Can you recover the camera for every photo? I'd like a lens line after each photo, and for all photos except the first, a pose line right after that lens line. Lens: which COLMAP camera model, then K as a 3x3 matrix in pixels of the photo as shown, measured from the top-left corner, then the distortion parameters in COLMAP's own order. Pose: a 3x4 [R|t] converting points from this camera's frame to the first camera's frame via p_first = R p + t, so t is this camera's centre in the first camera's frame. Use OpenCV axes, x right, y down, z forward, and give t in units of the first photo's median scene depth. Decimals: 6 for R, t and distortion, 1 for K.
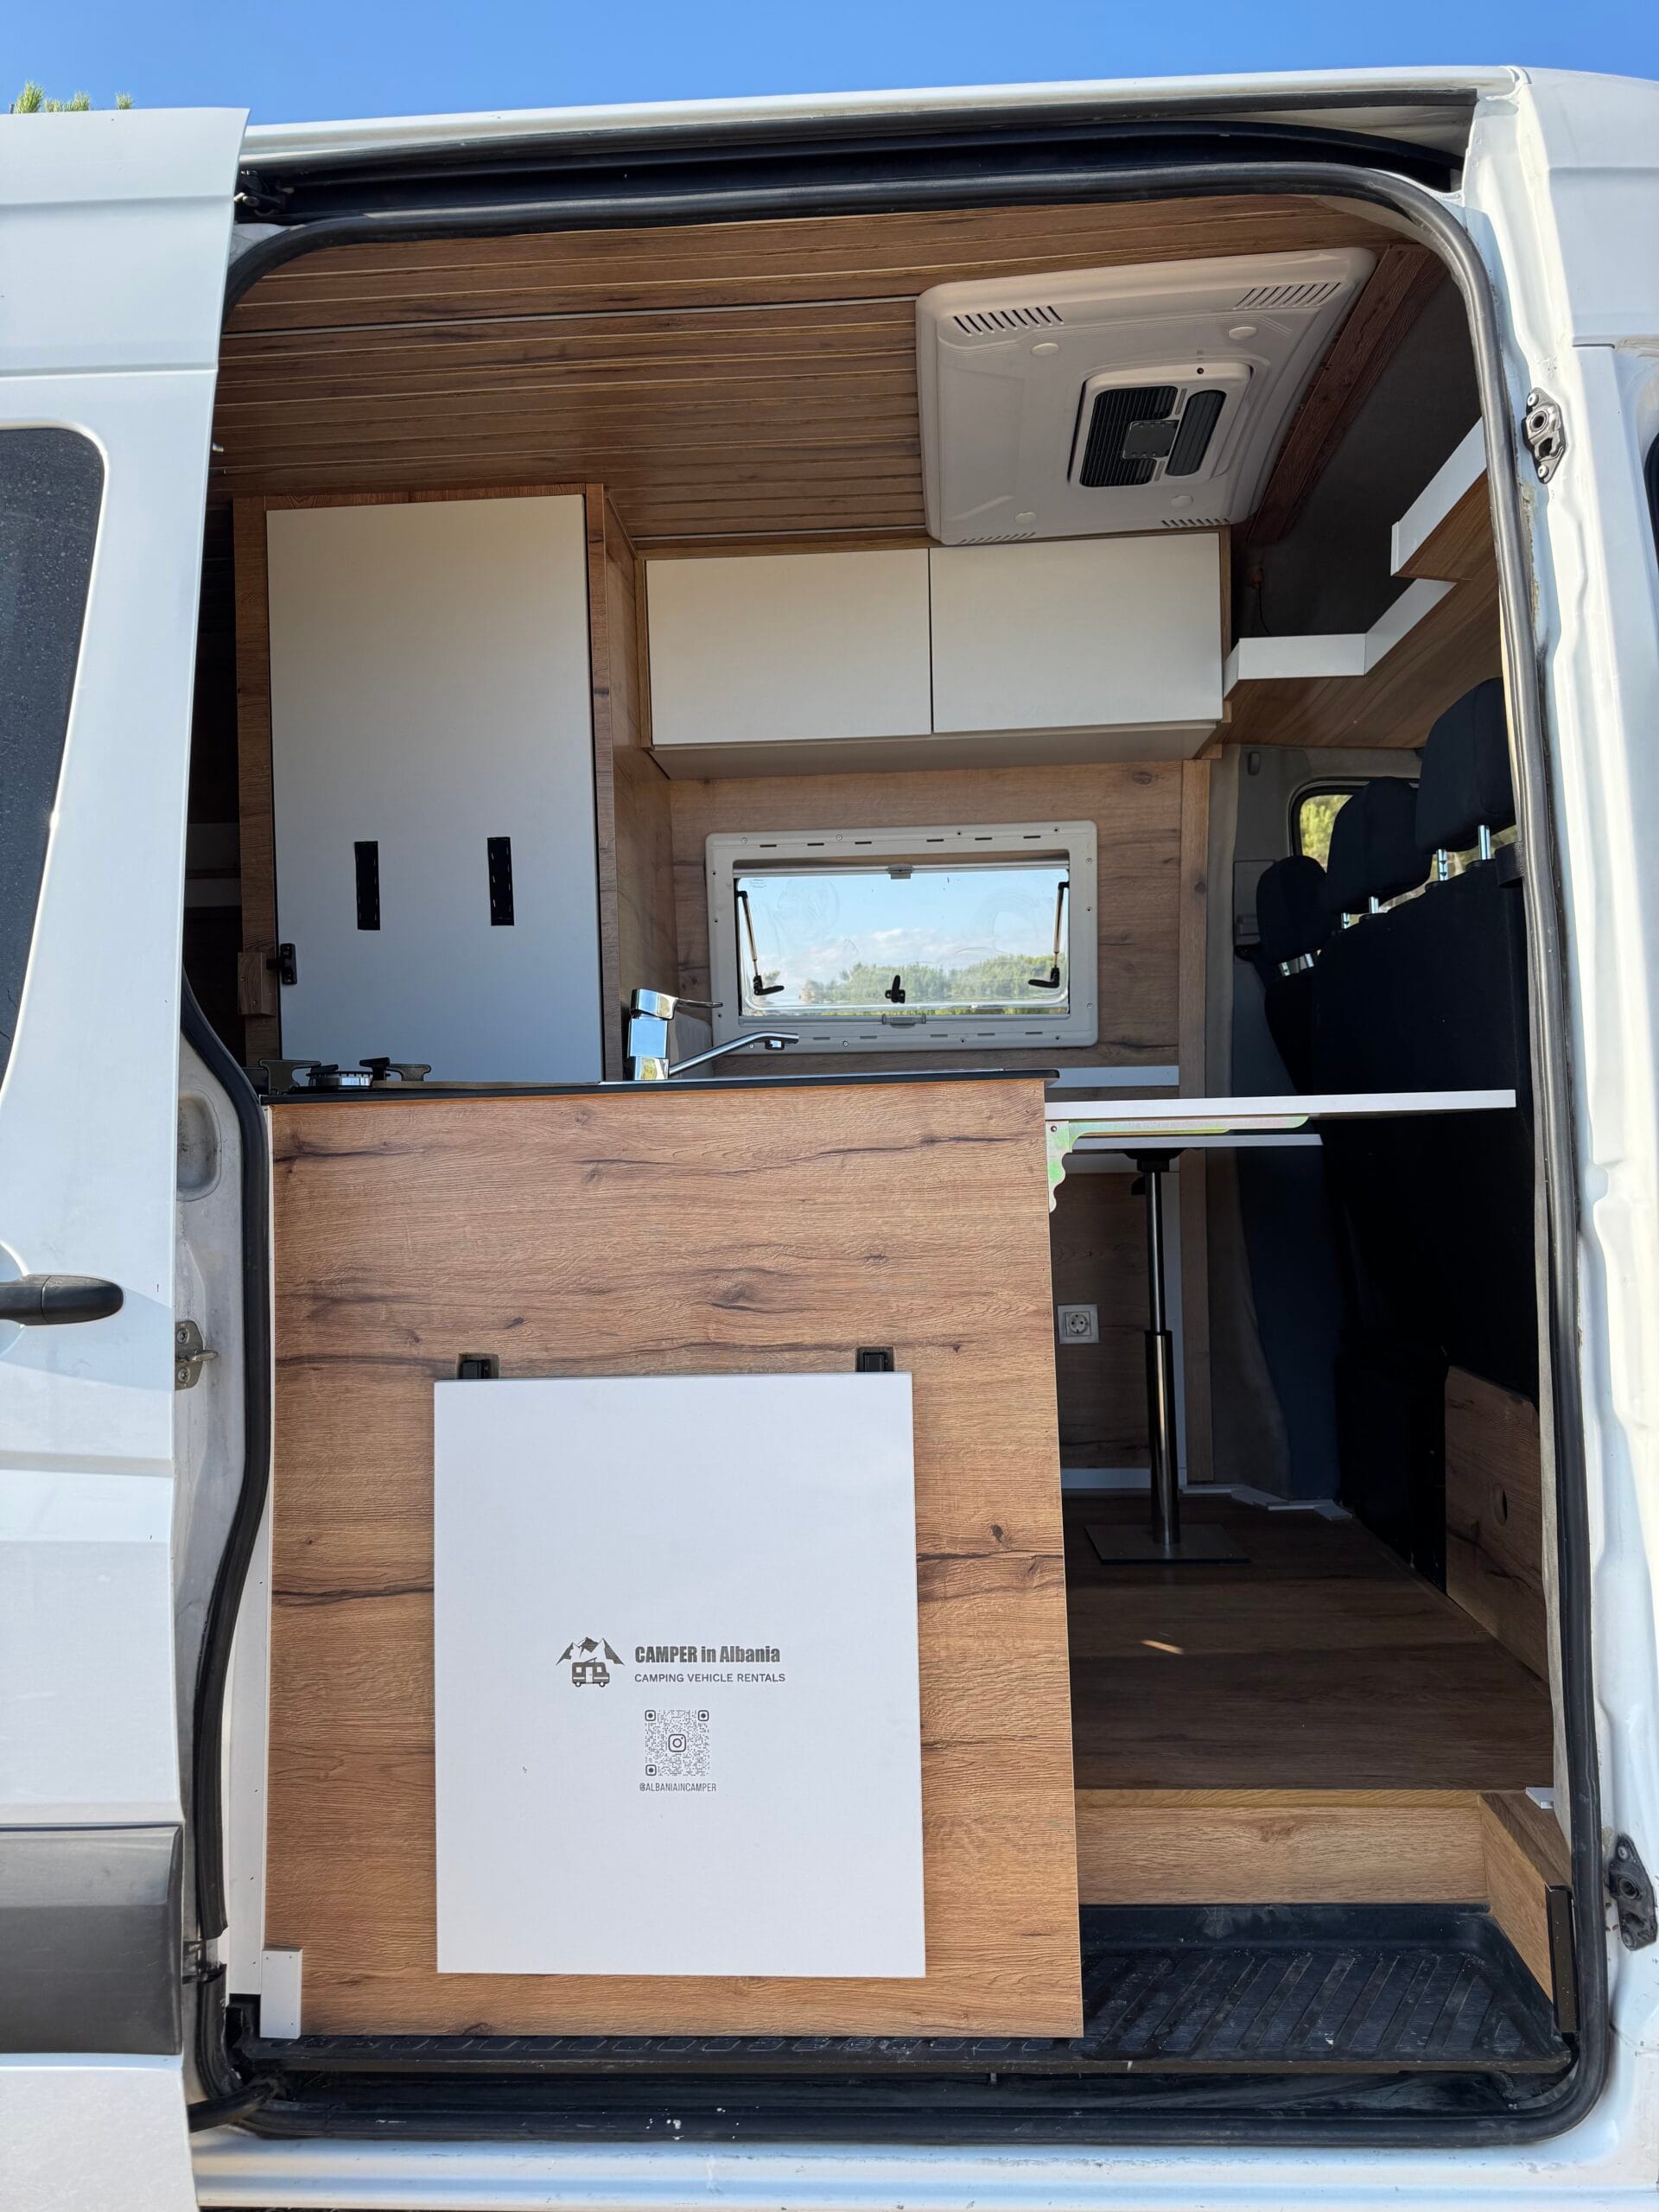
lens RADIAL K [[1551.6, 0, 823.9], [0, 1551.6, 1083.9], [0, 0, 1]] dist [0.097753, -0.083269]
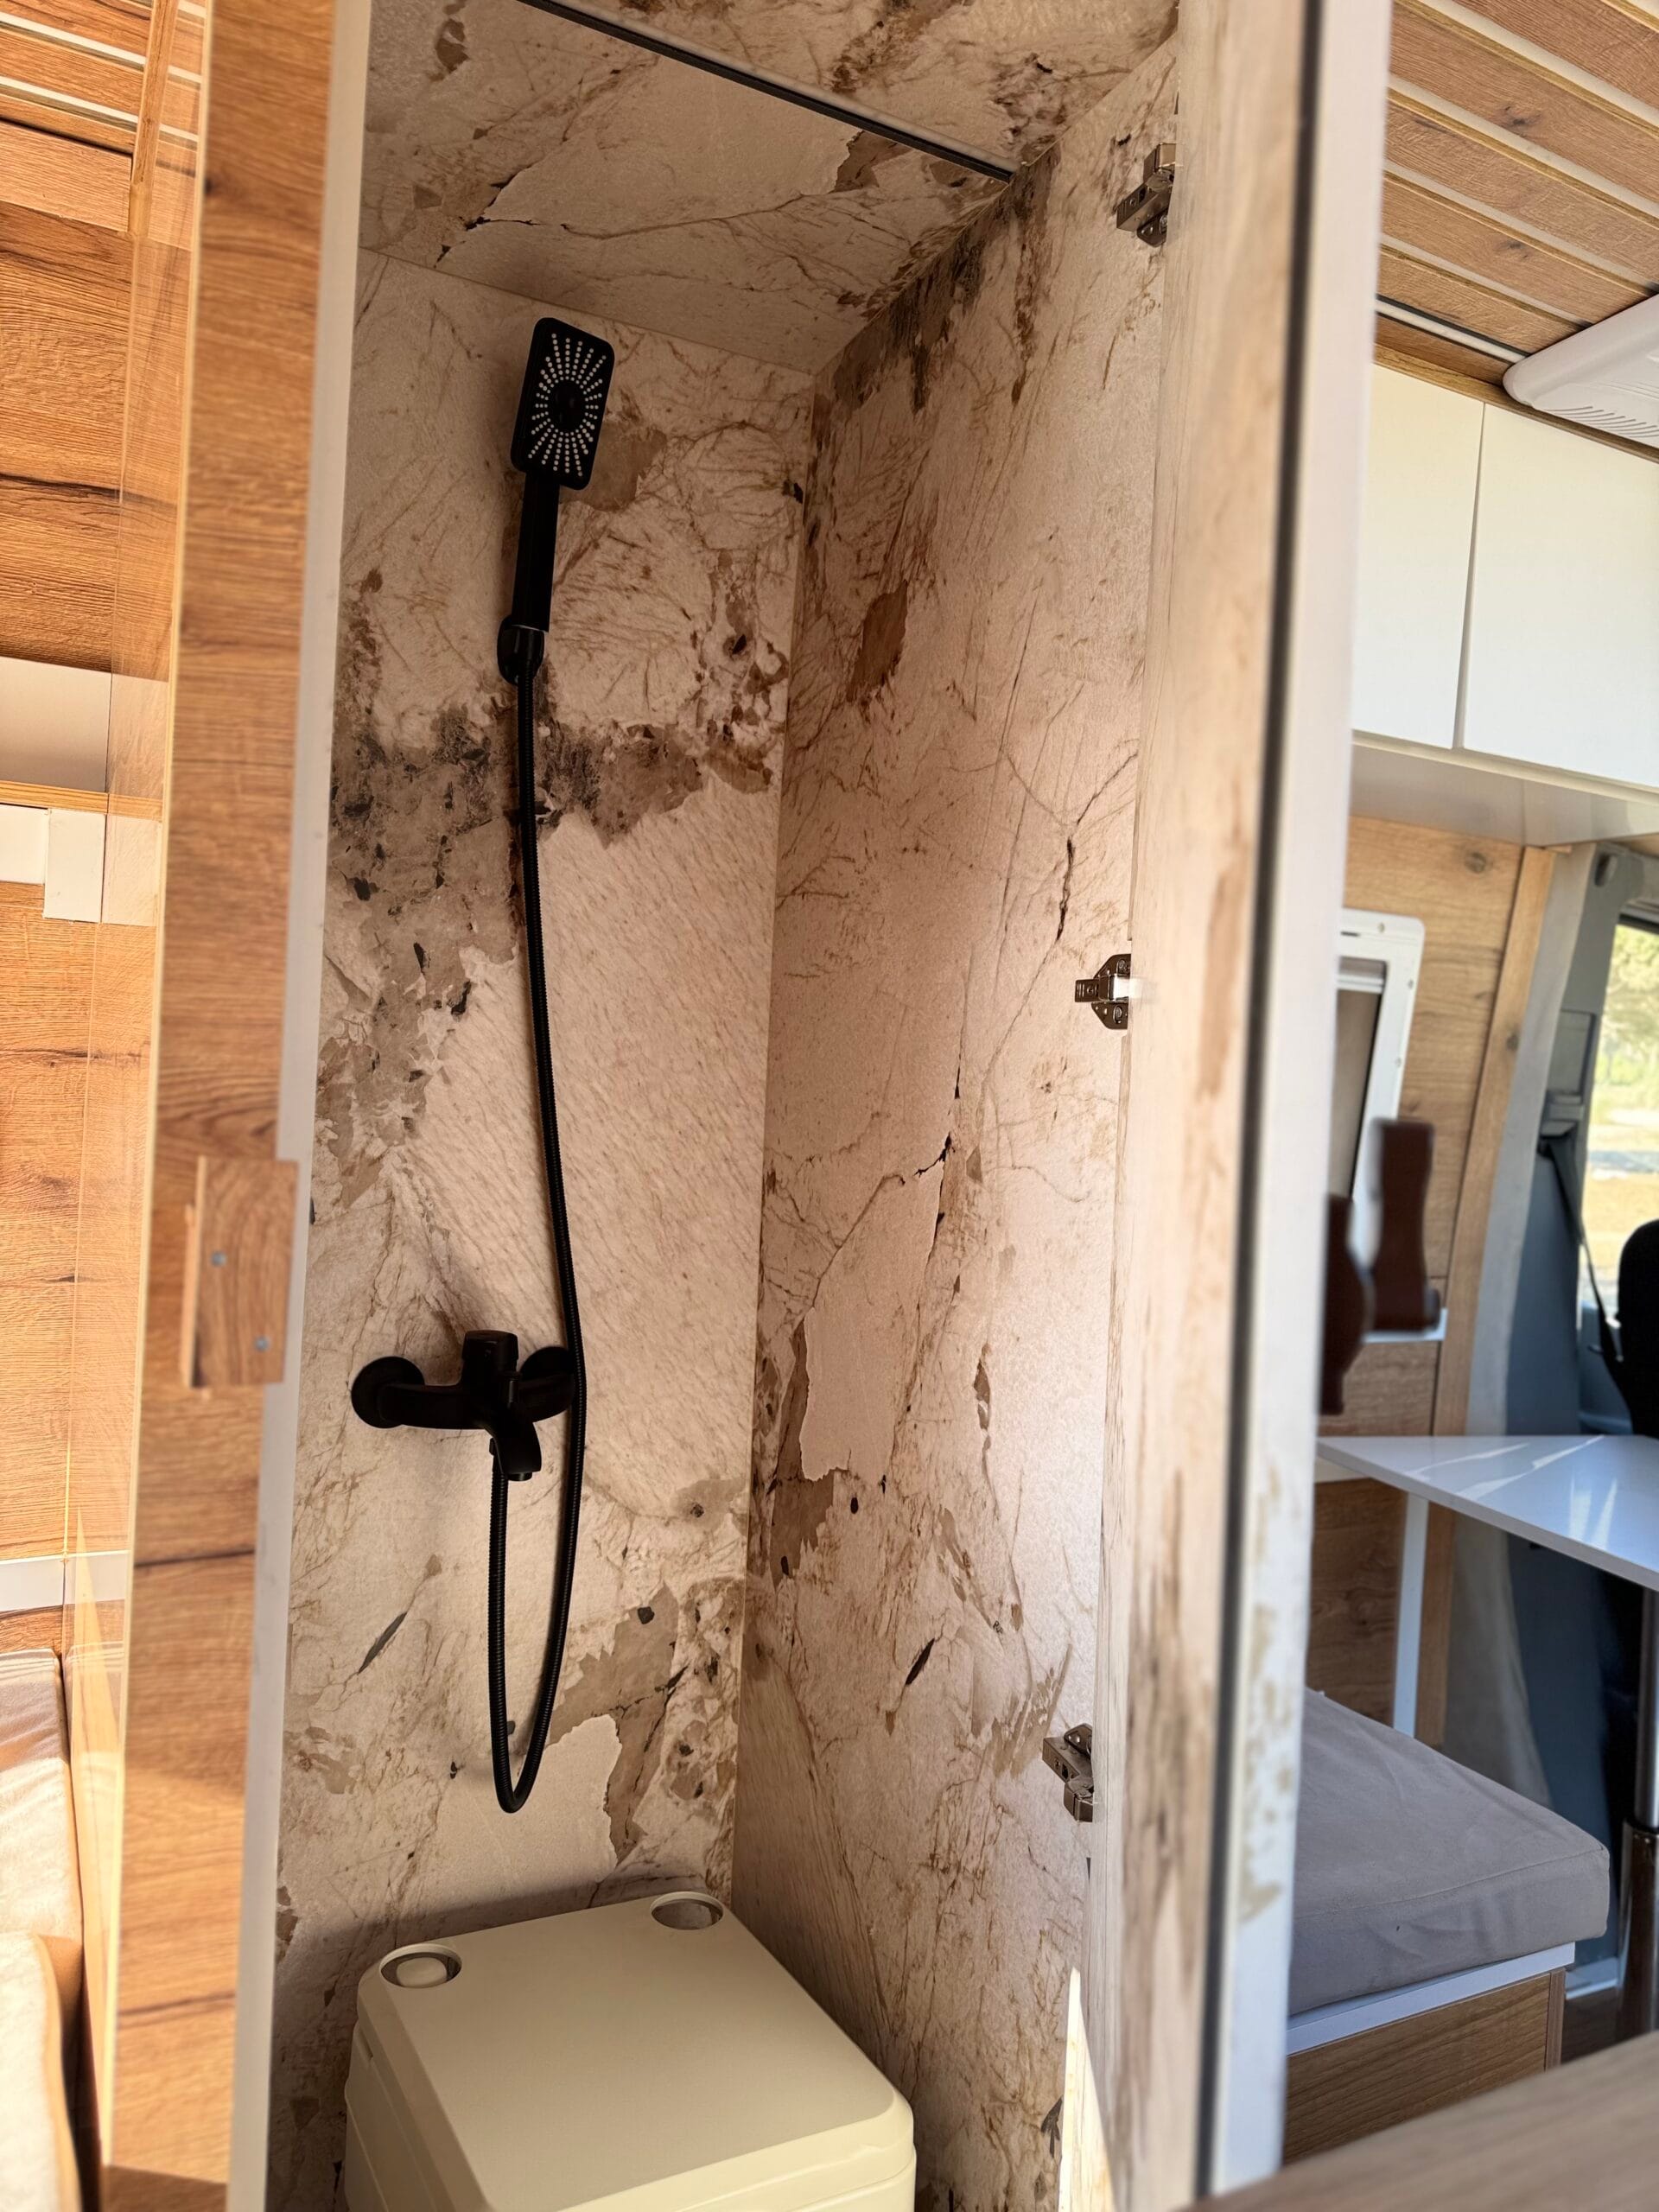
lens RADIAL K [[1563.2, 0, 830.9], [0, 1563.2, 1111.7], [0, 0, 1]] dist [0.035447, -0.047167]
pose [[0.856793, 0.060839, 0.512059, -0.641890], [-0.082386, 0.996410, 0.019463, -0.166127], [-0.509036, -0.058862, 0.858730, 1.120345]]
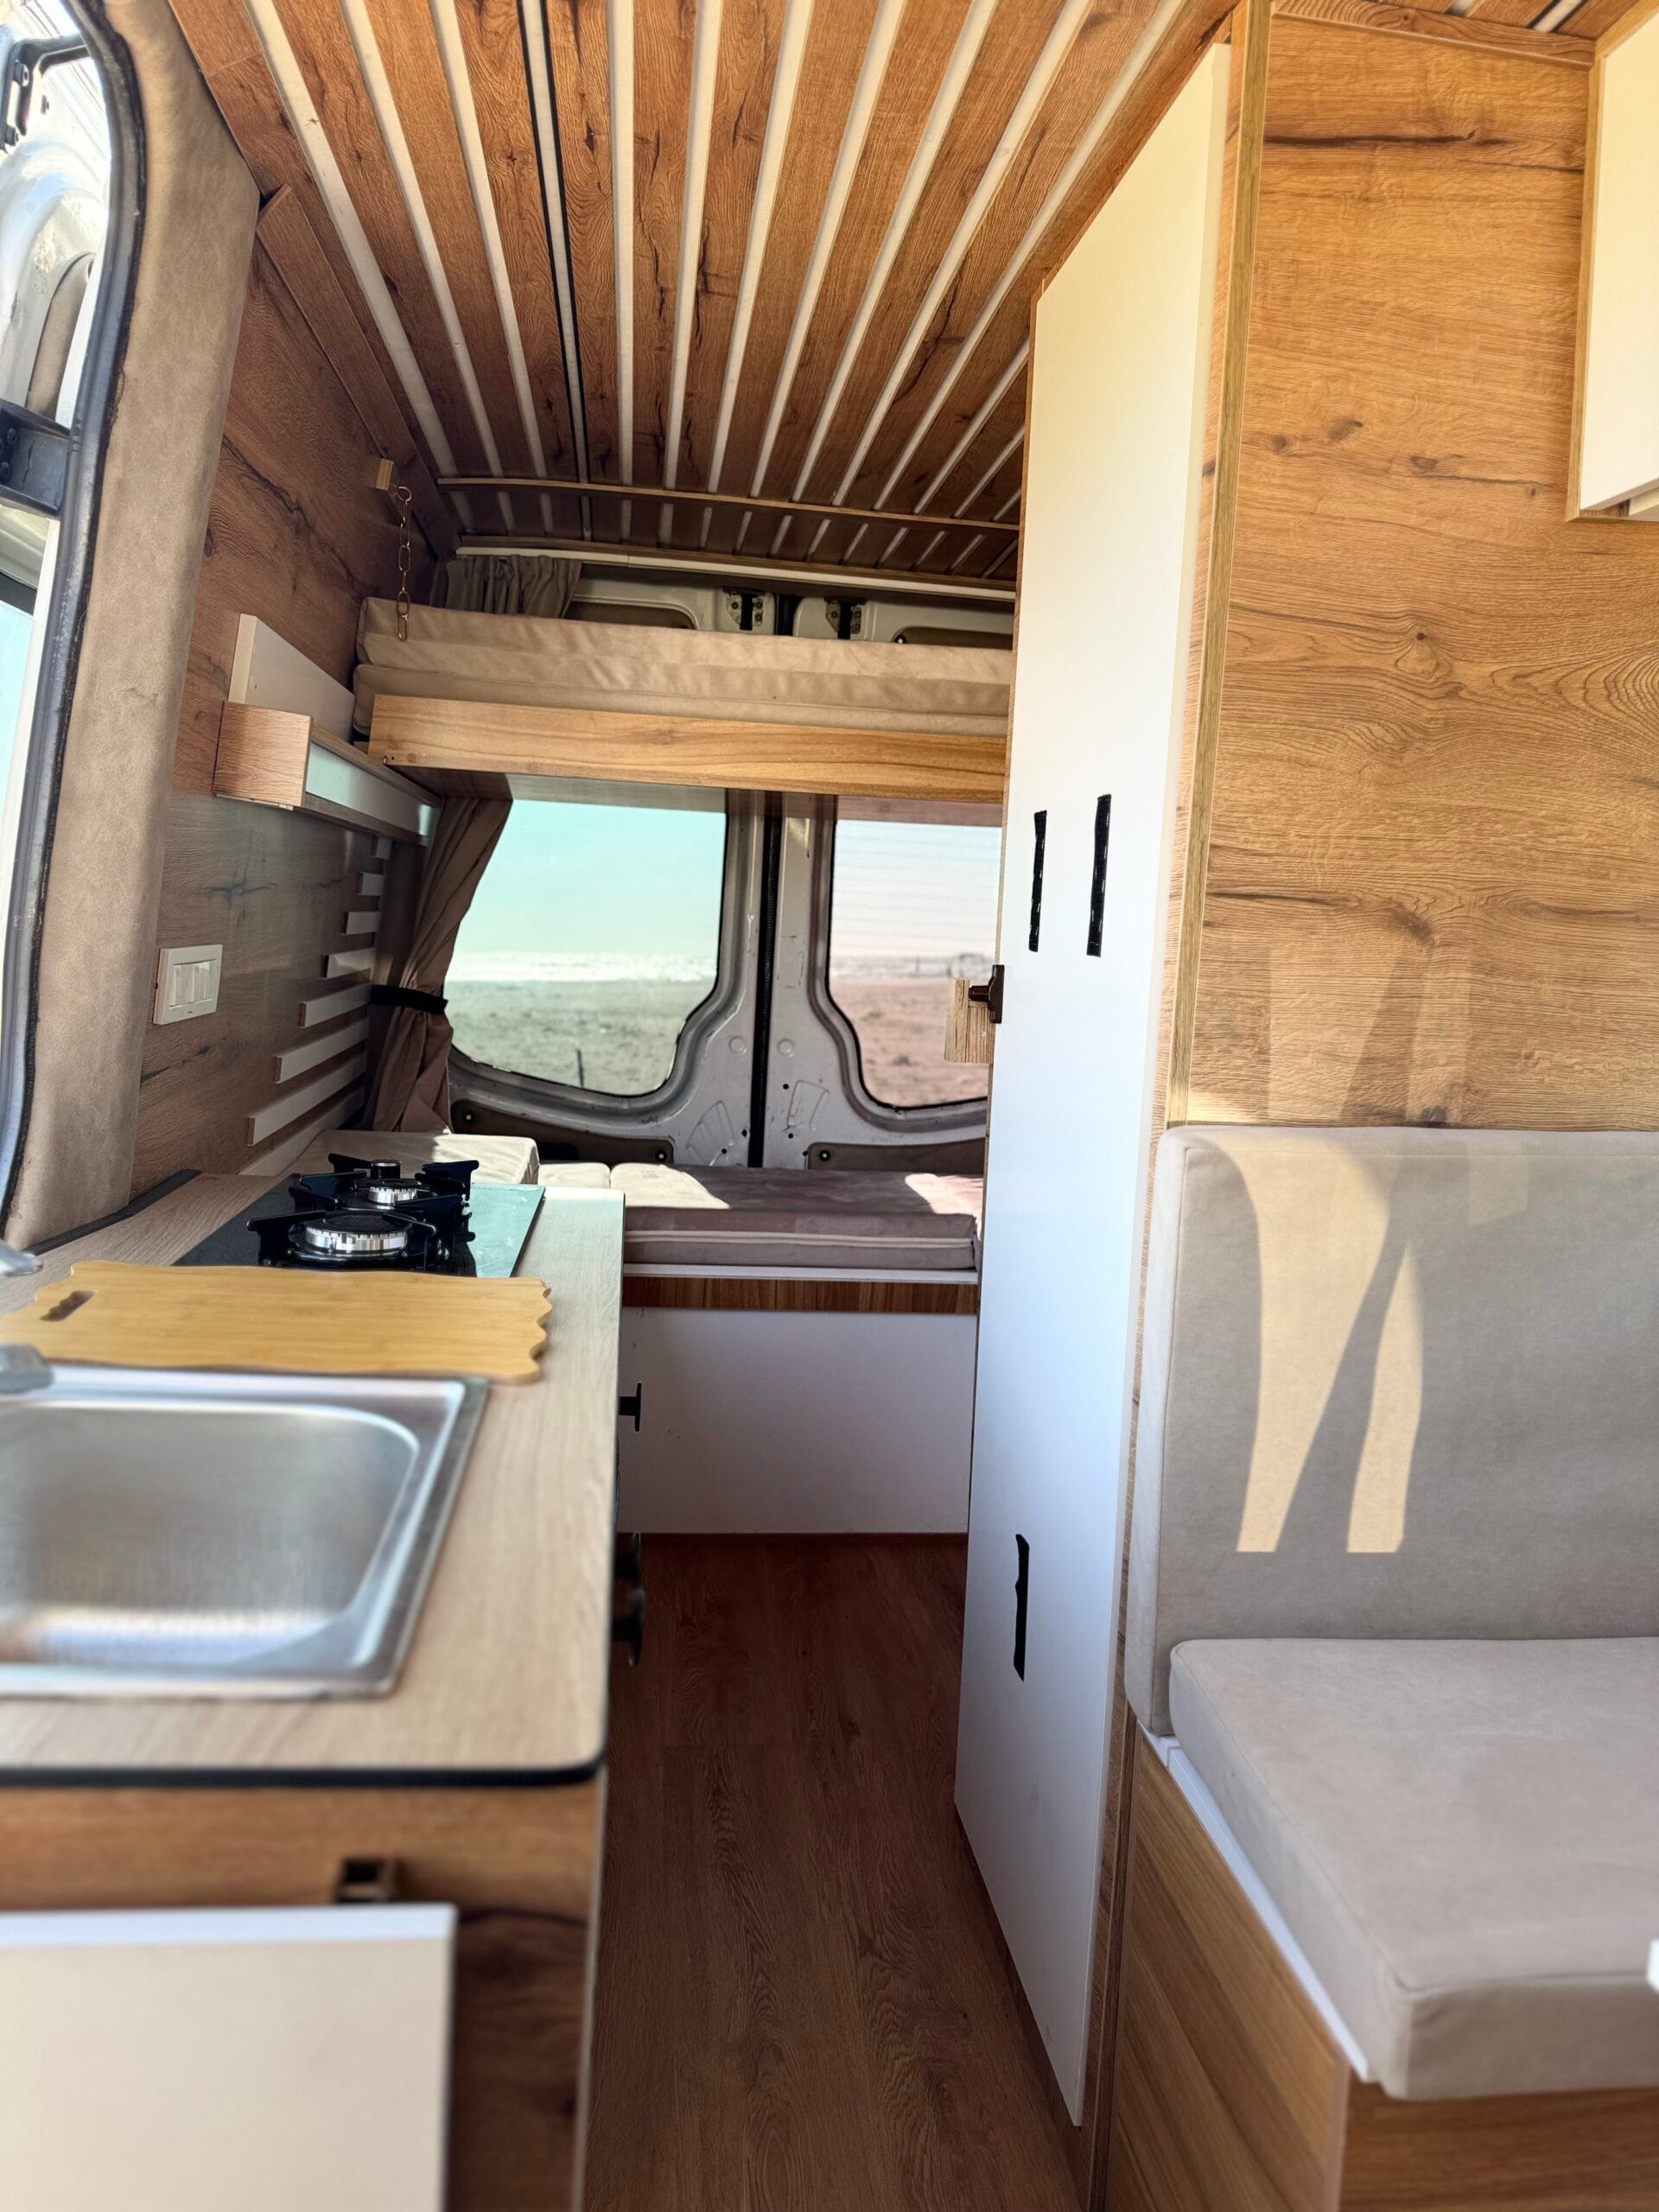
lens RADIAL K [[1563.2, 0, 830.9], [0, 1563.2, 1111.7], [0, 0, 1]] dist [0.035447, -0.047167]
pose [[0.174458, 0.153086, -0.972692, 0.519505], [-0.029083, 0.988211, 0.150312, -0.199806], [0.984235, 0.002065, 0.176853, 1.272425]]
